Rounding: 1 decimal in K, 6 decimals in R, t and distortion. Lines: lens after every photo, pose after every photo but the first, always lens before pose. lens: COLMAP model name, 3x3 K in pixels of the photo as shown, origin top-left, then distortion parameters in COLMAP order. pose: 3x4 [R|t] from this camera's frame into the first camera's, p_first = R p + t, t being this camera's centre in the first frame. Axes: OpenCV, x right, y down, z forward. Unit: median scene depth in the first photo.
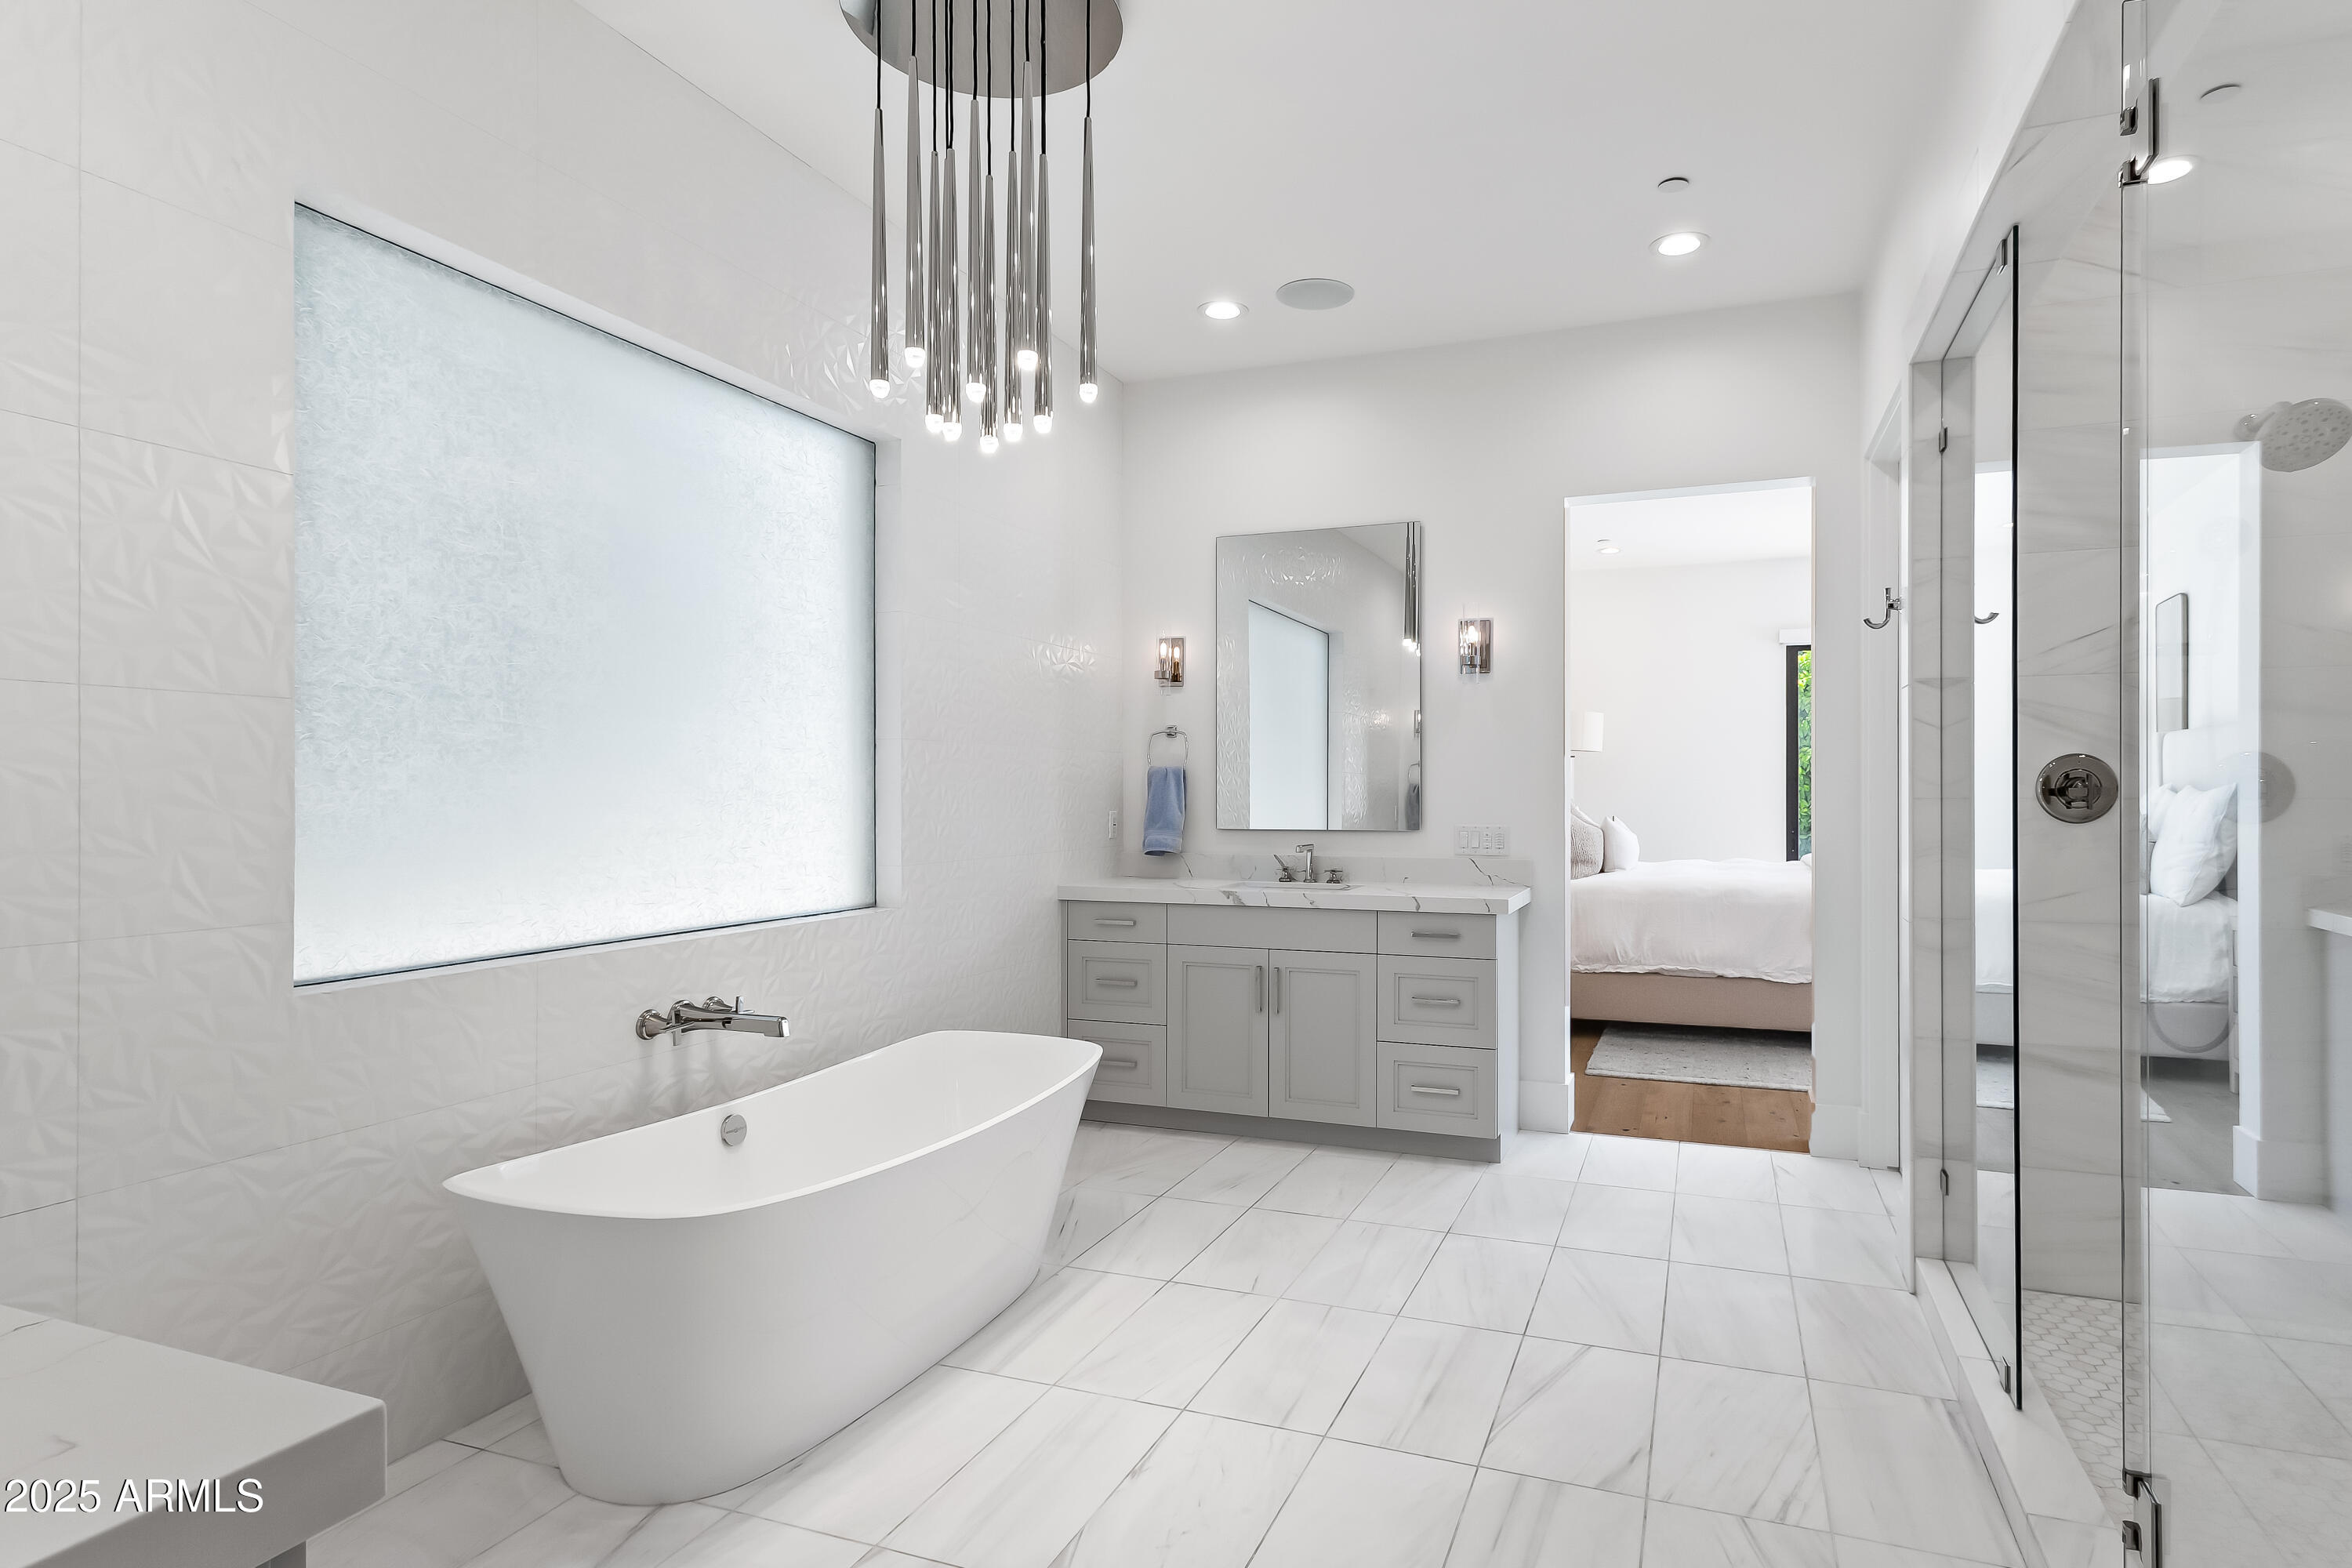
lens RADIAL K [[1217.6, 0, 1254.9], [0, 1217.6, 791.5], [0, 0, 1]] dist [-0.000514, 0.000523]
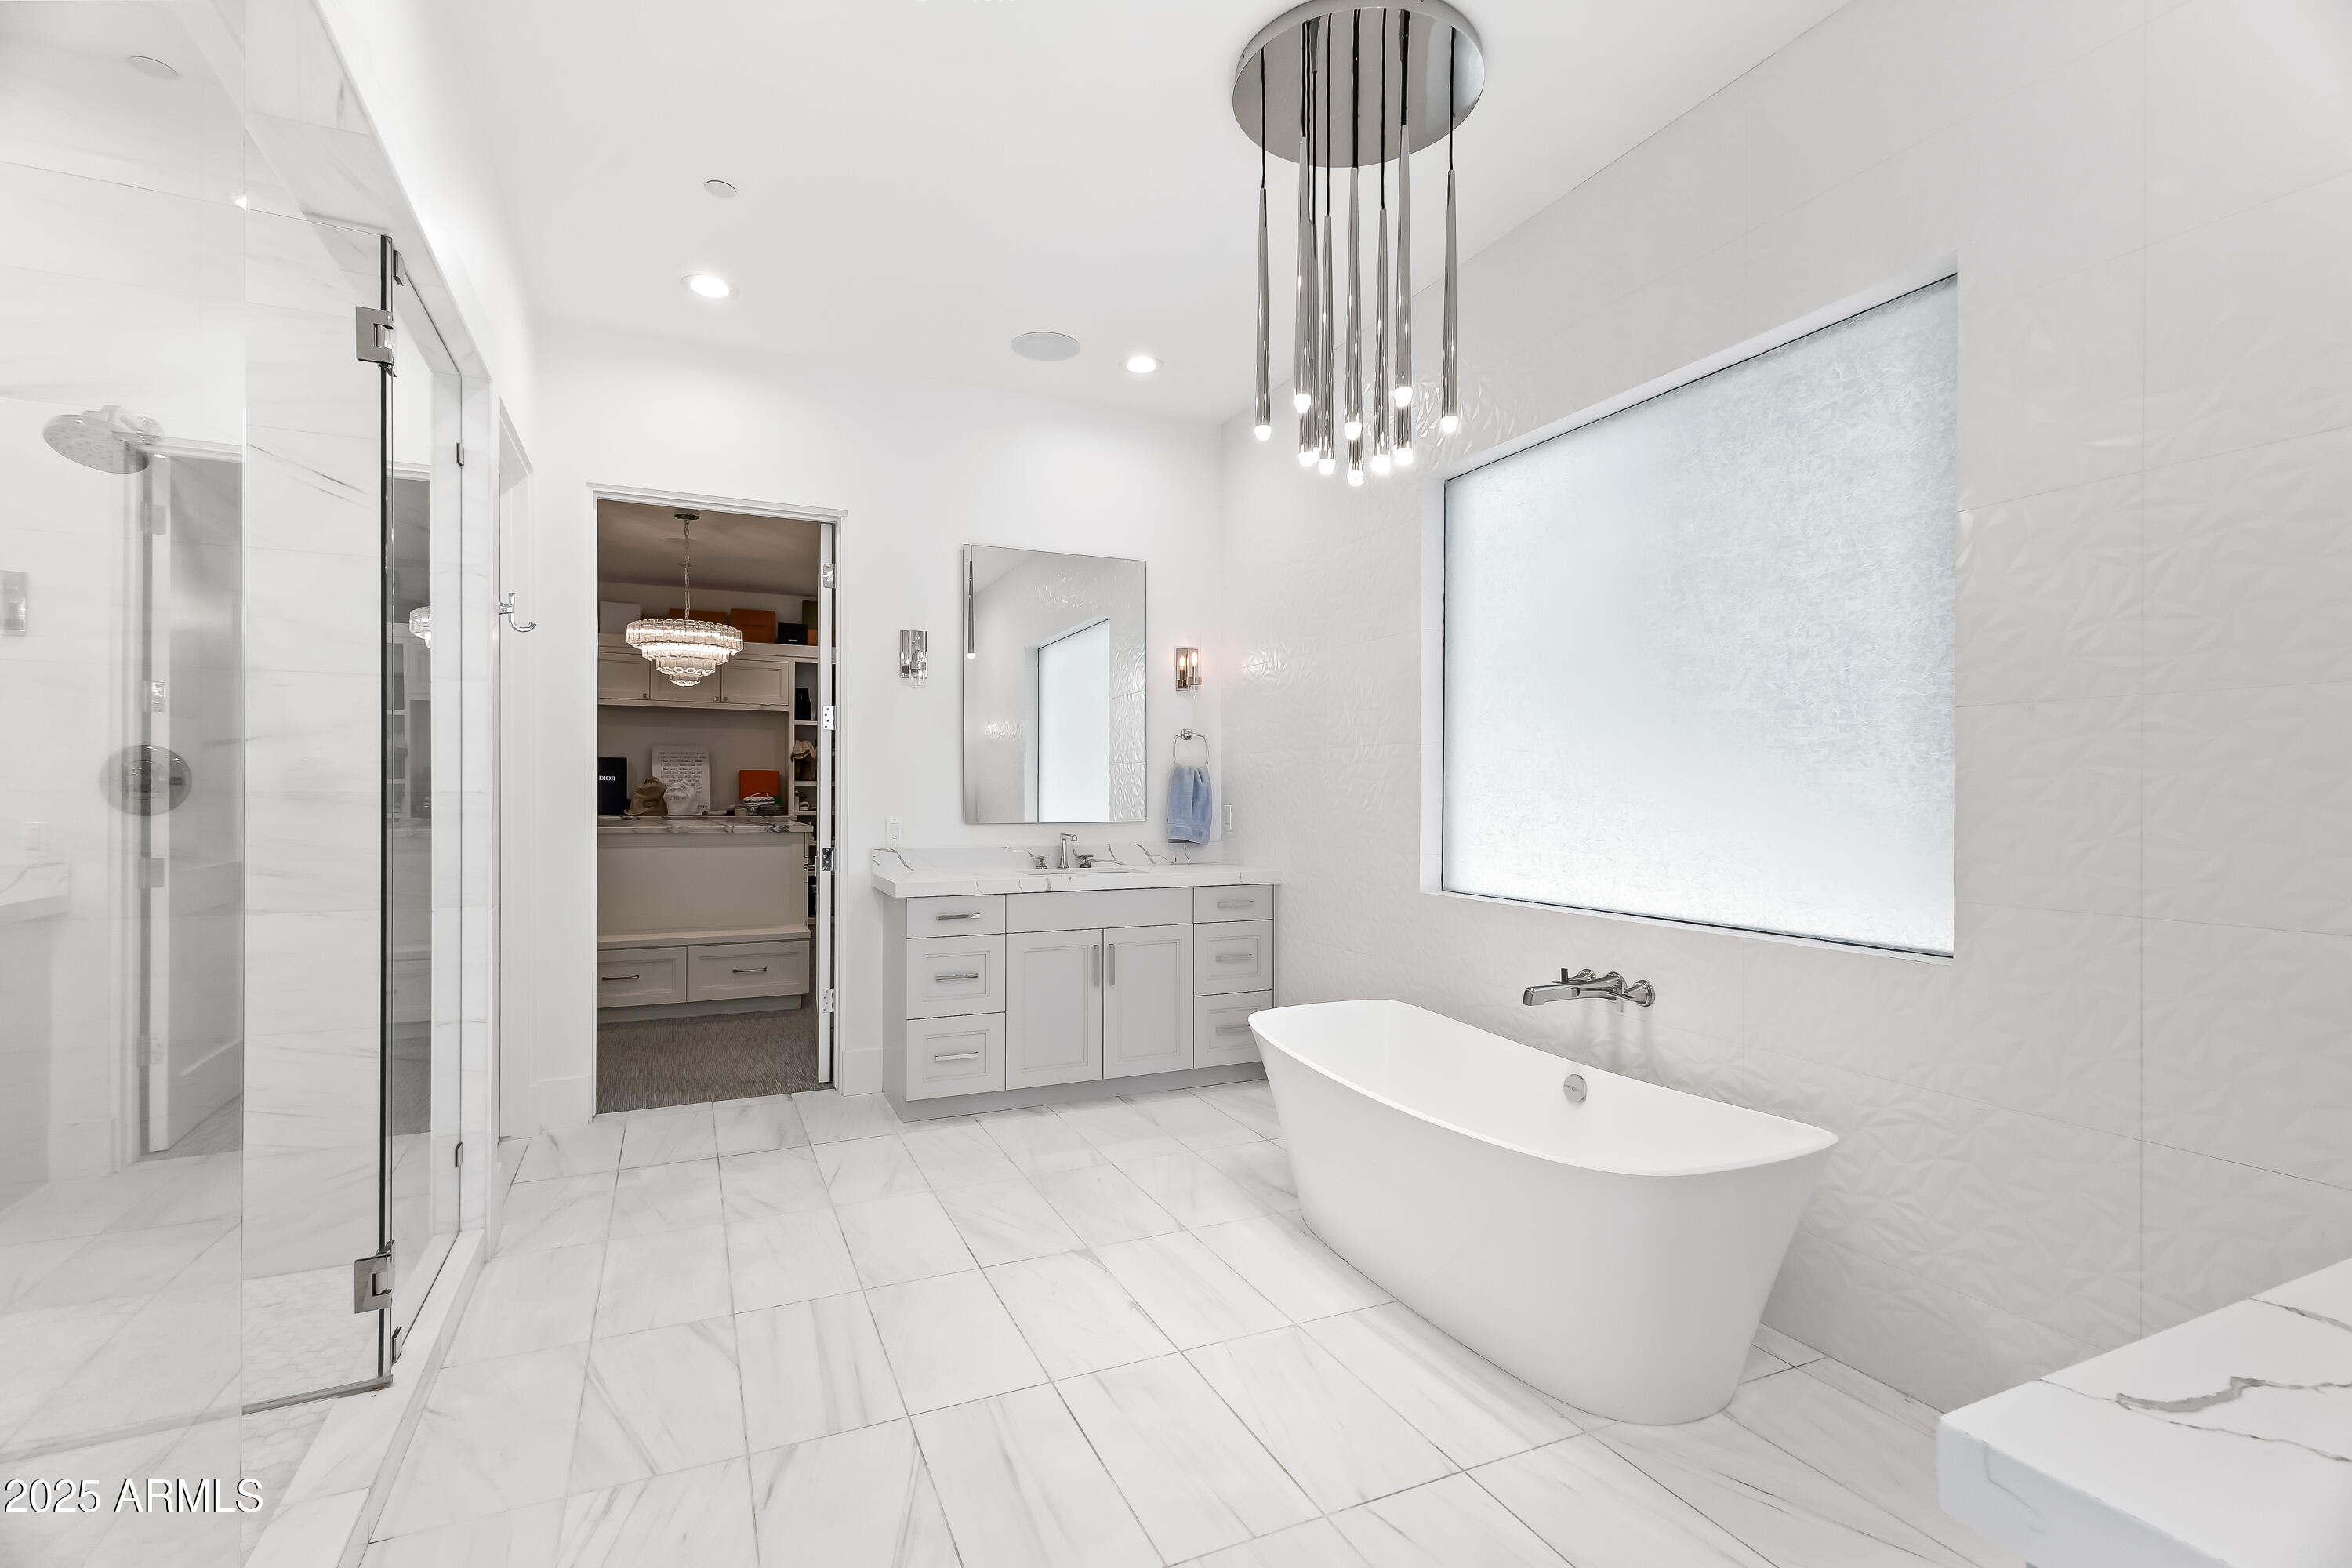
lens RADIAL K [[1086.9, 0, 1171.6], [0, 1086.9, 784.5], [0, 0, 1]] dist [0.005602, 0.000440]
pose [[-0.709932, -0.004699, -0.704255, 0.495346], [-0.000619, 0.999982, -0.006048, 0.002678], [0.704270, -0.003858, -0.709922, 1.311788]]
